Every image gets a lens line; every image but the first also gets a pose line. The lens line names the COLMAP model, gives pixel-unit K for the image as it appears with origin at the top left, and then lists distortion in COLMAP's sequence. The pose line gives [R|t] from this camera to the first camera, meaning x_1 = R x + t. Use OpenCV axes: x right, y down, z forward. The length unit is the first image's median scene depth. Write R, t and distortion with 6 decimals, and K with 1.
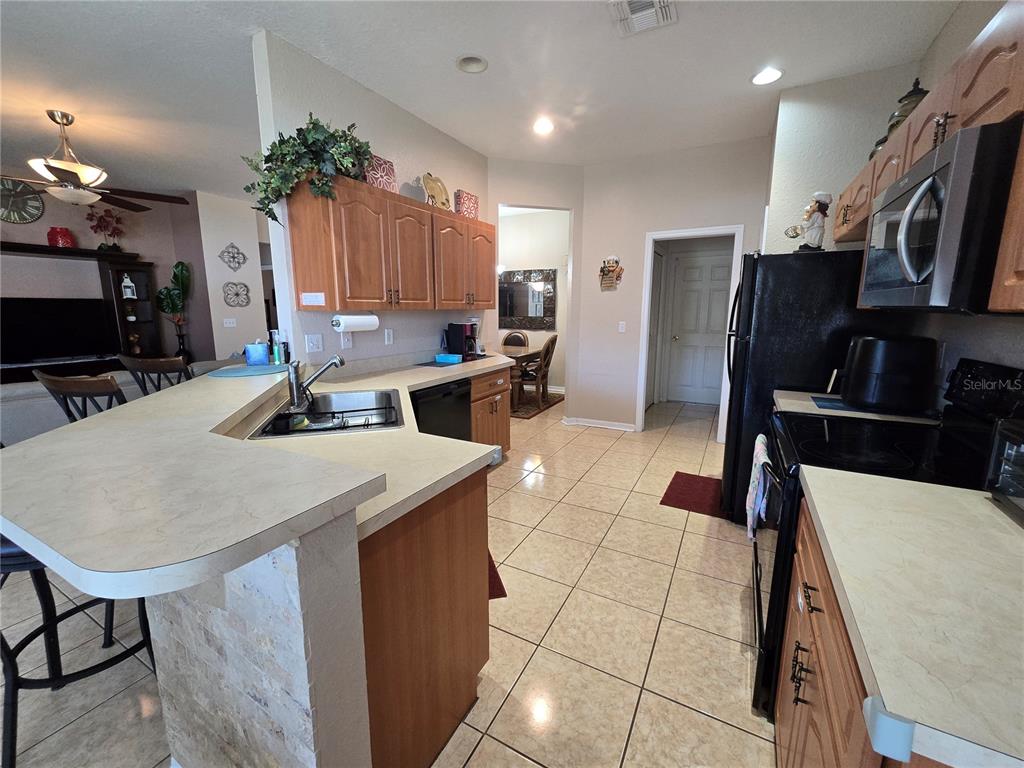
lens RADIAL K [[421.7, 0, 506.6], [0, 421.7, 381.3], [0, 0, 1]] dist [-0.002682, 0.001288]
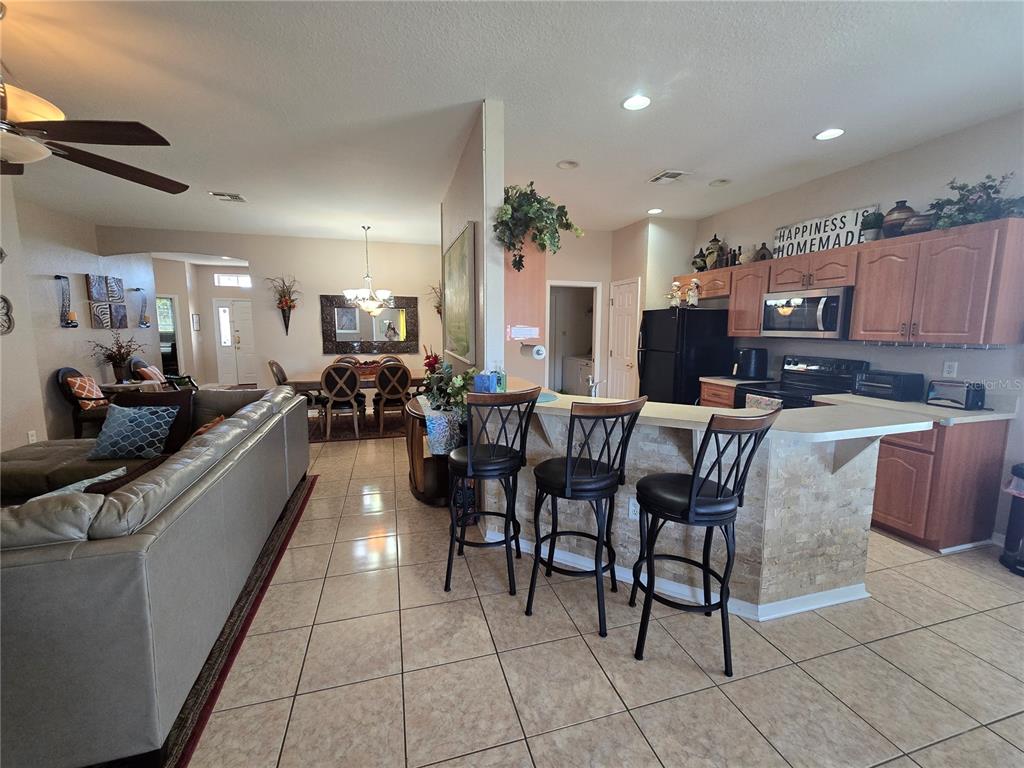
lens RADIAL K [[421.7, 0, 512.1], [0, 421.7, 381.1], [0, 0, 1]] dist [-0.002682, 0.001288]
pose [[0.704196, -0.087183, 0.704633, -0.755583], [0.119265, 0.992856, 0.003654, -0.039859], [-0.699917, 0.081465, 0.709563, 0.117352]]
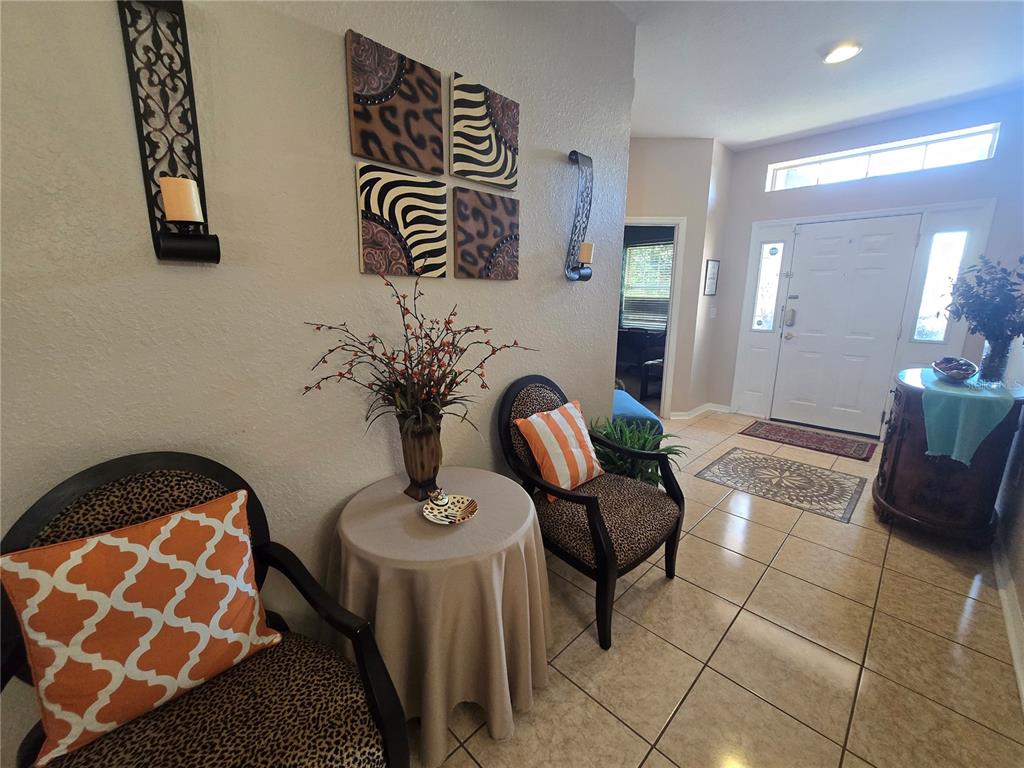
lens RADIAL K [[421.7, 0, 508.6], [0, 421.7, 378.9], [0, 0, 1]] dist [-0.002682, 0.001288]
pose [[0.962071, 0.060434, -0.266020, -0.529124], [-0.054143, 0.998054, 0.030928, -0.289765], [0.267372, -0.015352, 0.963471, 1.671362]]
